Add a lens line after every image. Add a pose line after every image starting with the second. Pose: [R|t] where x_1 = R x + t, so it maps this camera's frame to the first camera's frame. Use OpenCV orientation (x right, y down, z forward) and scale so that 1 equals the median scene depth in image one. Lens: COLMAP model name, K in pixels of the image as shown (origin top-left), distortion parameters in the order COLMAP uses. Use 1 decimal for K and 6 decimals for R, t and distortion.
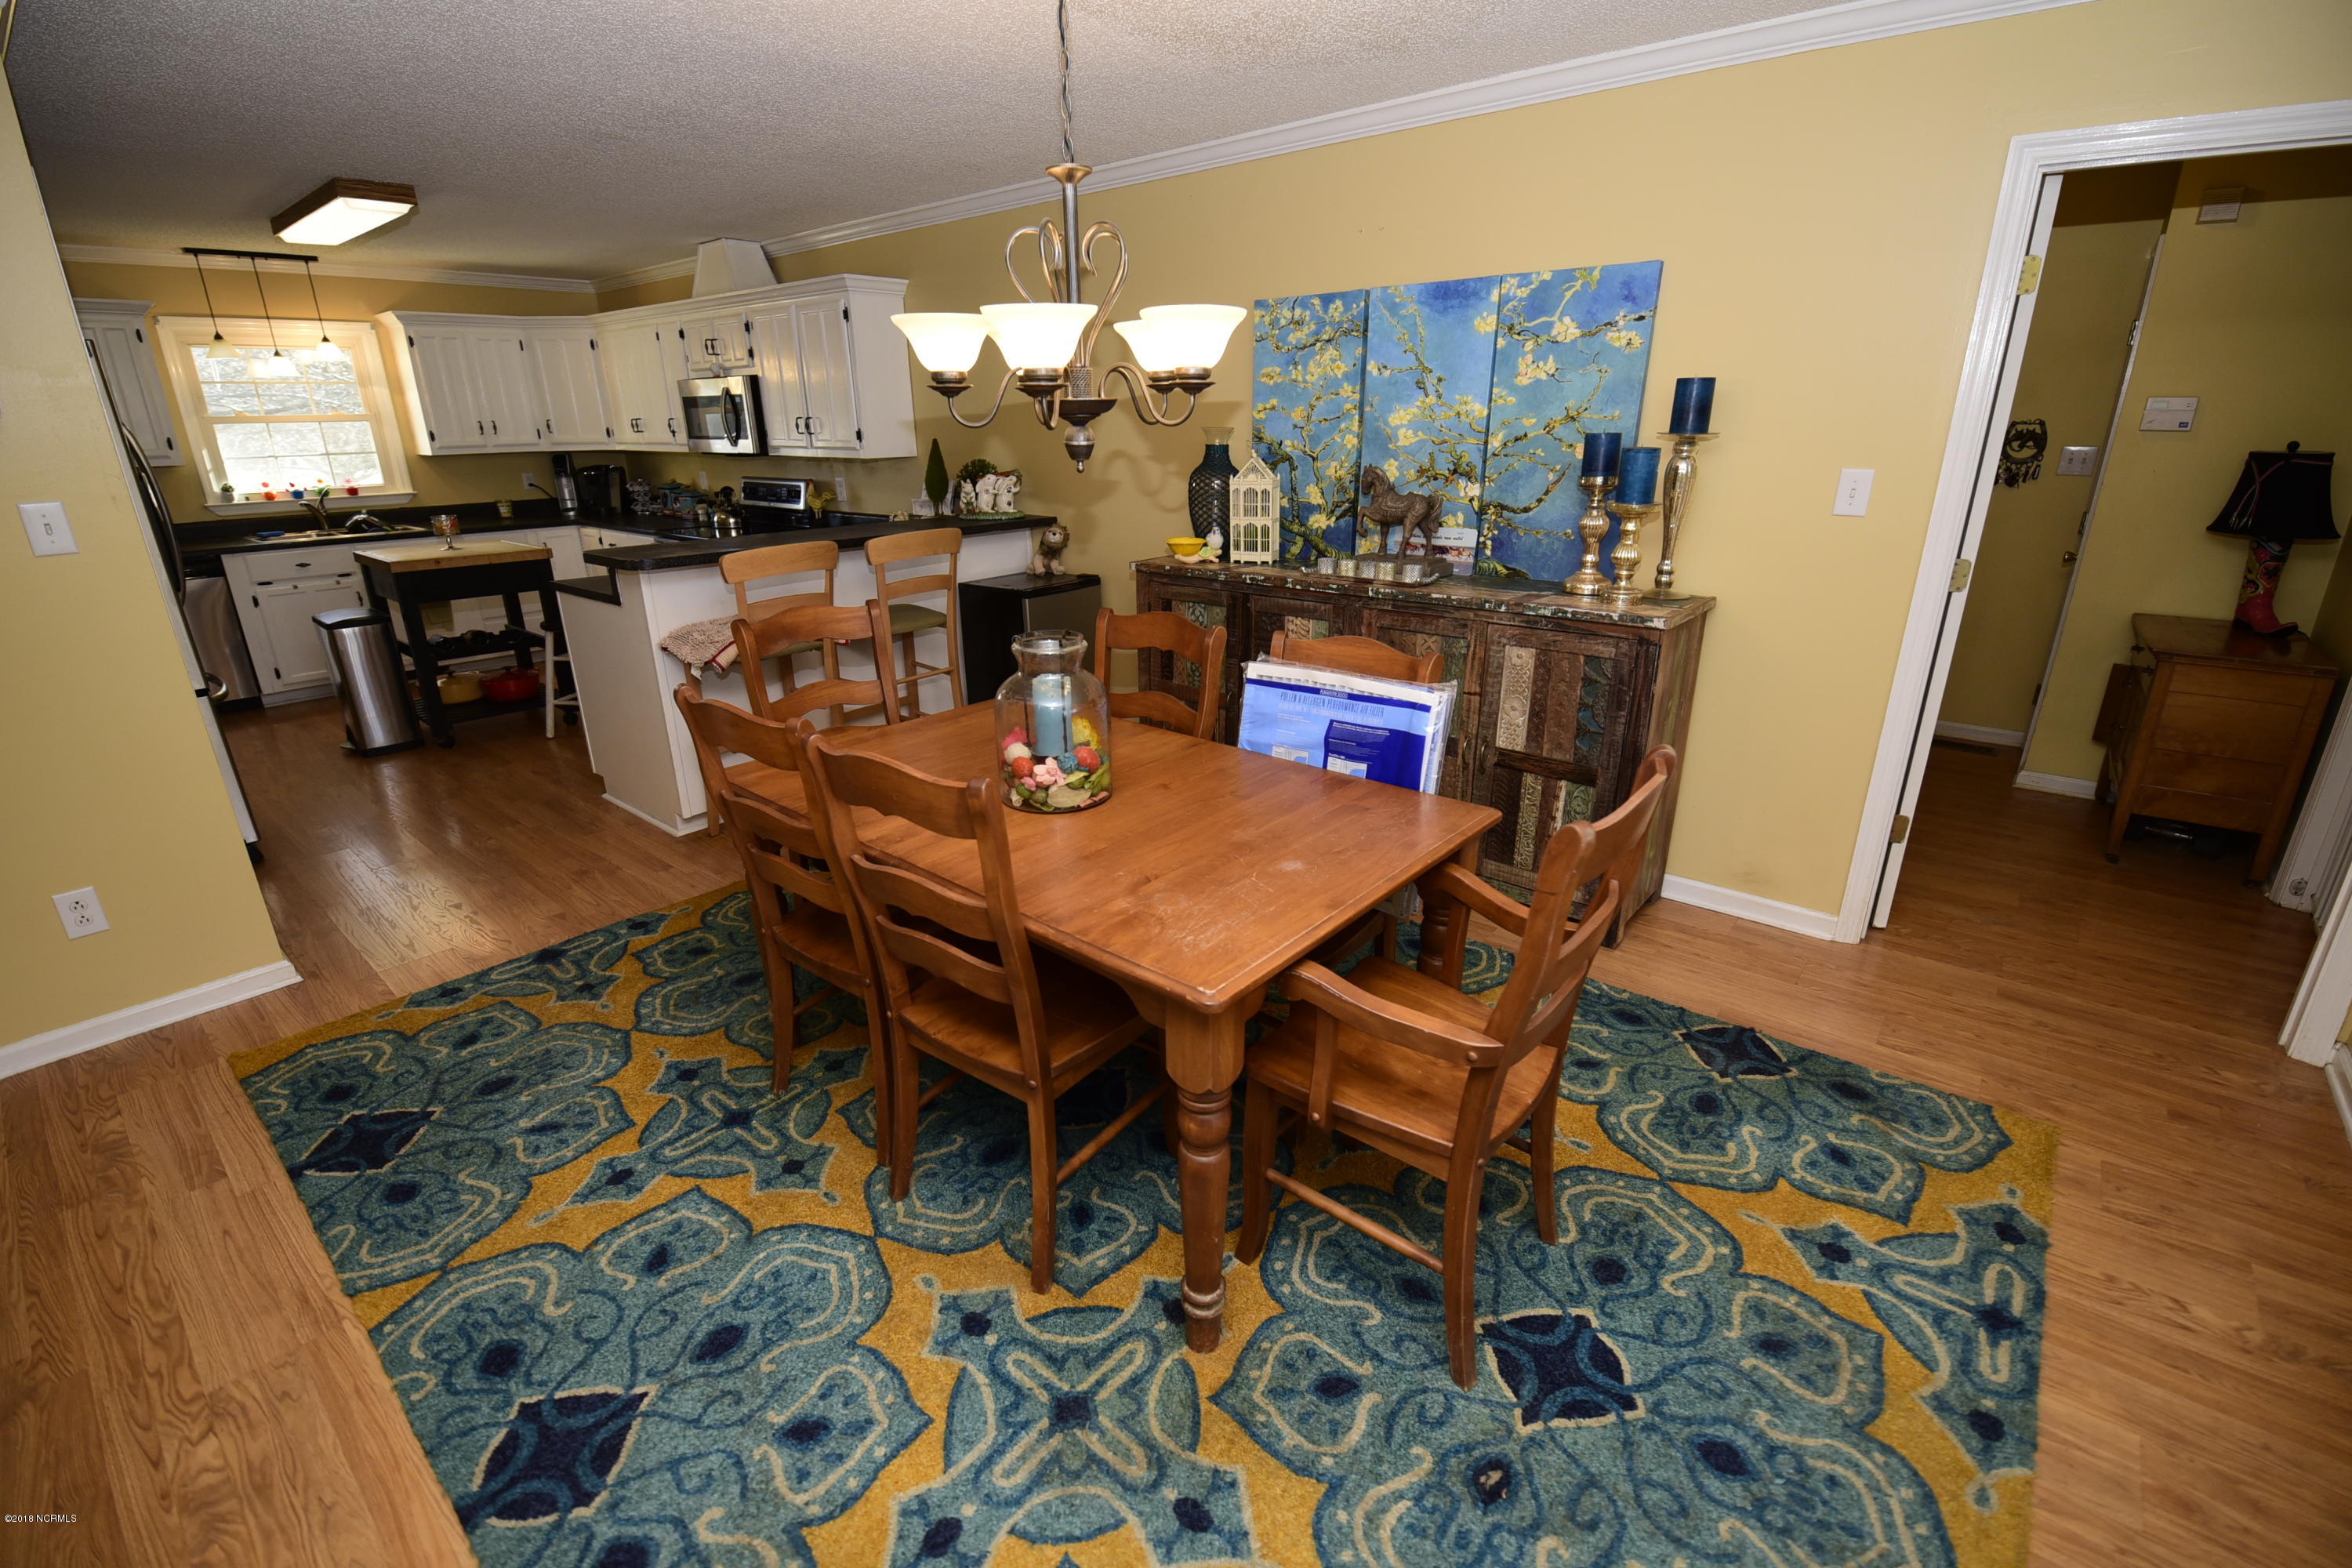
lens RADIAL K [[1030.8, 0, 1170.8], [0, 1030.8, 781.5], [0, 0, 1]] dist [-0.000286, 0.000007]
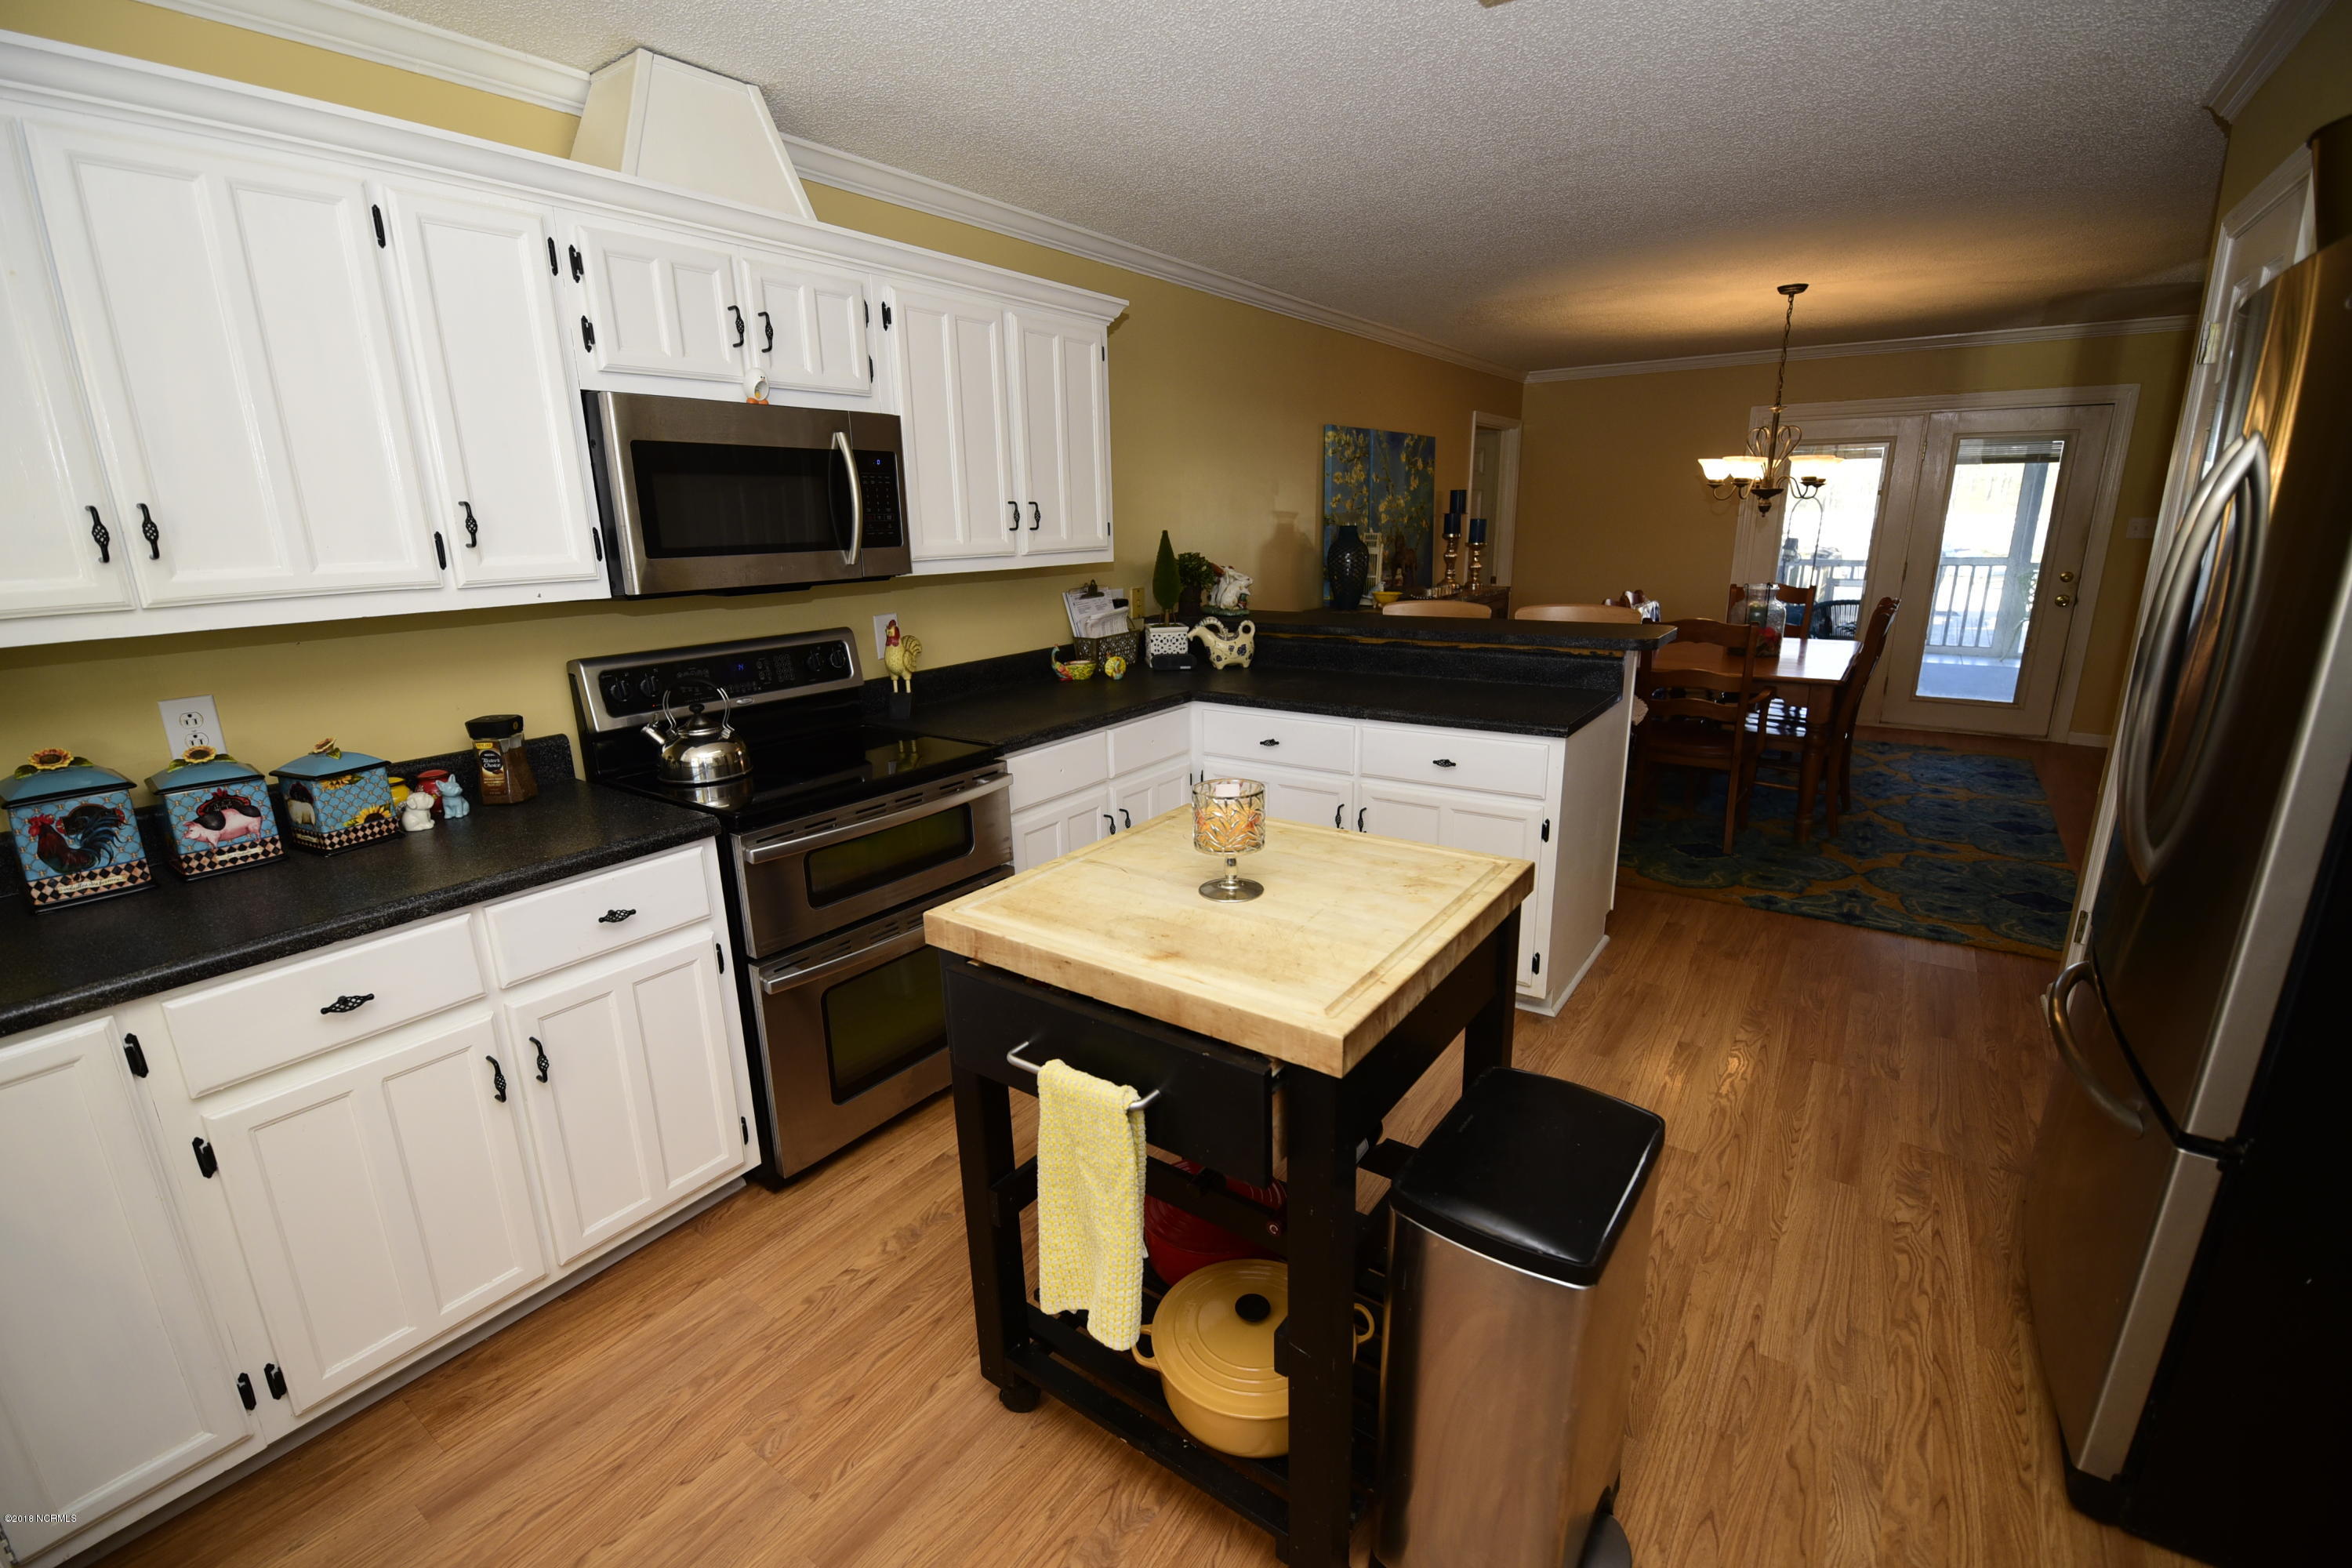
lens RADIAL K [[1030.8, 0, 1173.4], [0, 1030.8, 781.4], [0, 0, 1]] dist [-0.000286, 0.000007]
pose [[-0.103249, -0.239761, 0.965326, -1.957558], [0.349101, 0.900038, 0.260884, -0.680233], [-0.931380, 0.363932, -0.009227, 1.999239]]
